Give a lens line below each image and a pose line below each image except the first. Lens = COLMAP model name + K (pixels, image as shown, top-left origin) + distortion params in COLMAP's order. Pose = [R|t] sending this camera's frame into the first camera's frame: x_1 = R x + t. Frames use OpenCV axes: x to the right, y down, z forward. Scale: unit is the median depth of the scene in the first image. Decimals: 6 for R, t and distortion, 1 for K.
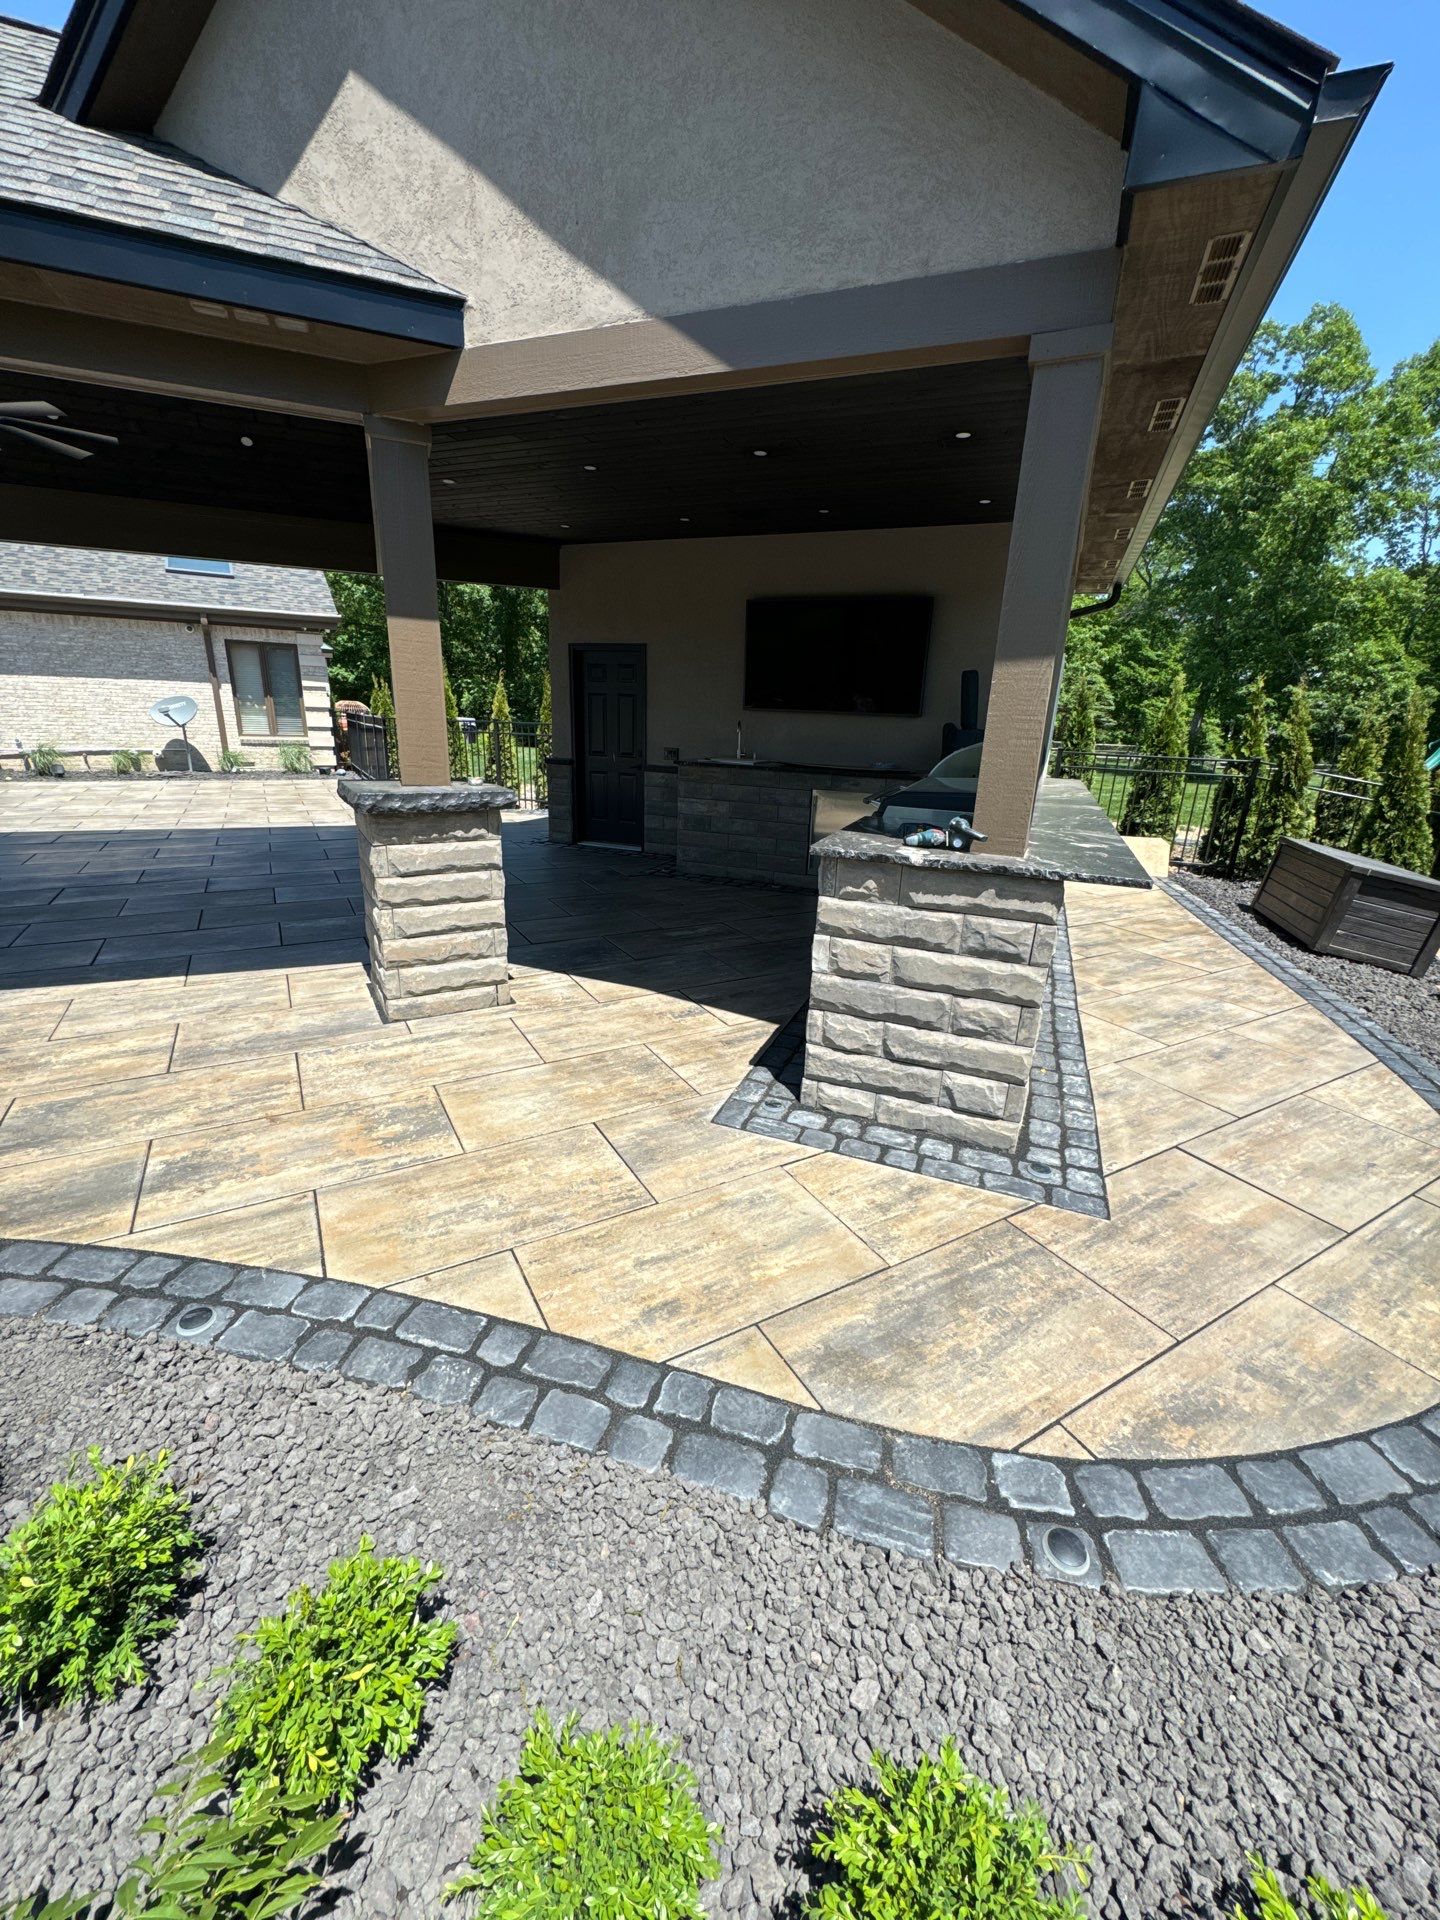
lens RADIAL K [[756.5, 0, 708.1], [0, 756.5, 957.4], [0, 0, 1]] dist [-0.000483, 0.000455]
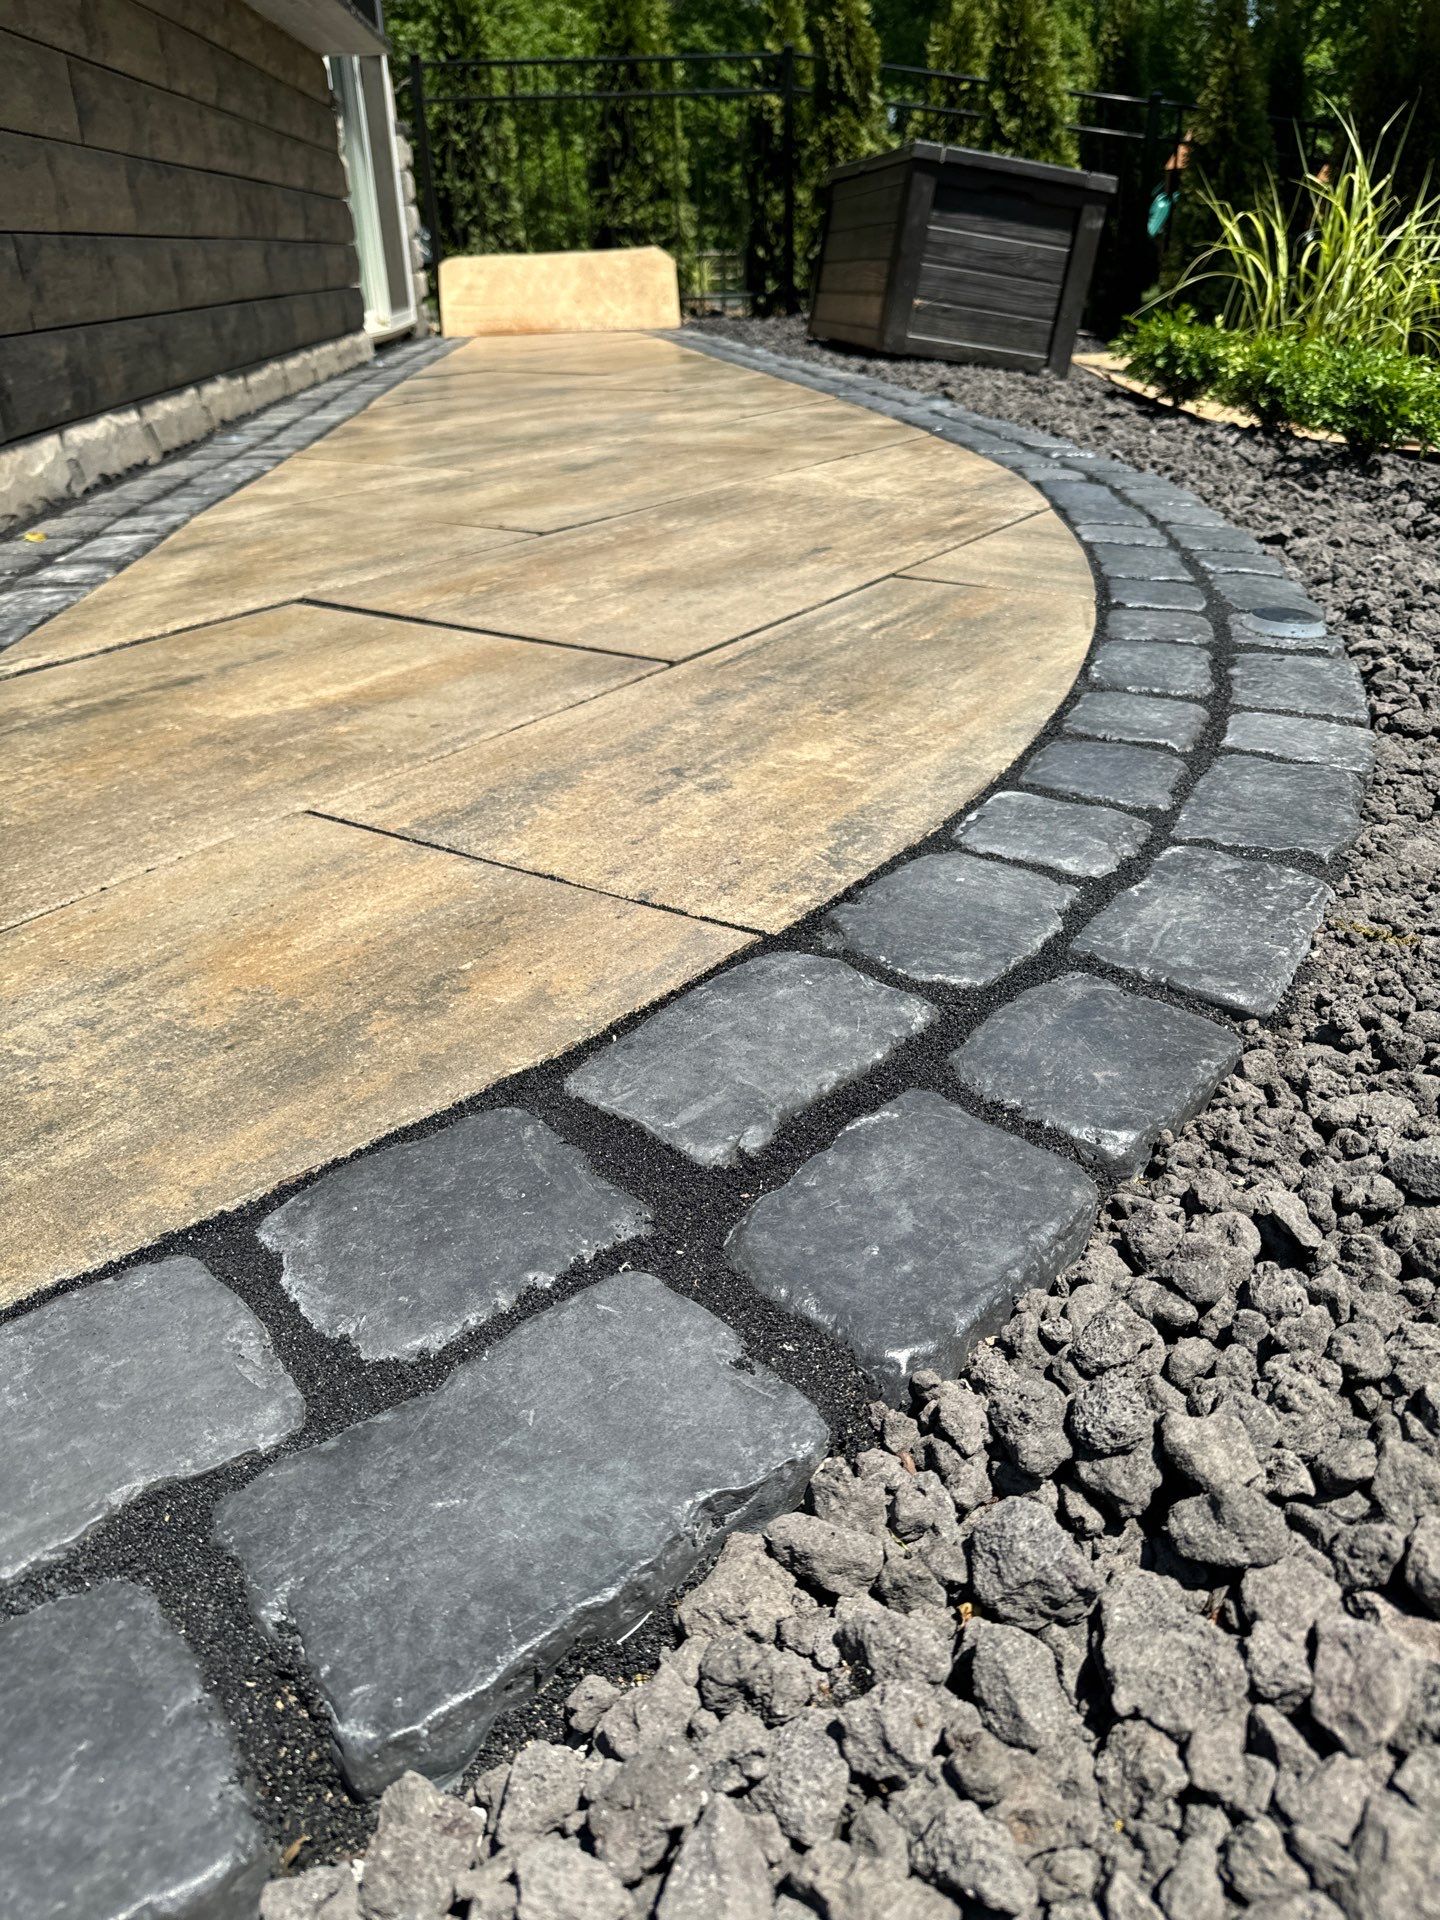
lens RADIAL K [[1284.3, 0, 720.0], [0, 1284.3, 960.0], [0, 0, 1]] dist [0.032671, -0.000390]
pose [[0.899279, -0.265896, 0.347271, 0.184635], [0.209616, 0.958874, 0.191370, 0.111125], [-0.383874, -0.099301, 0.918031, 0.137829]]
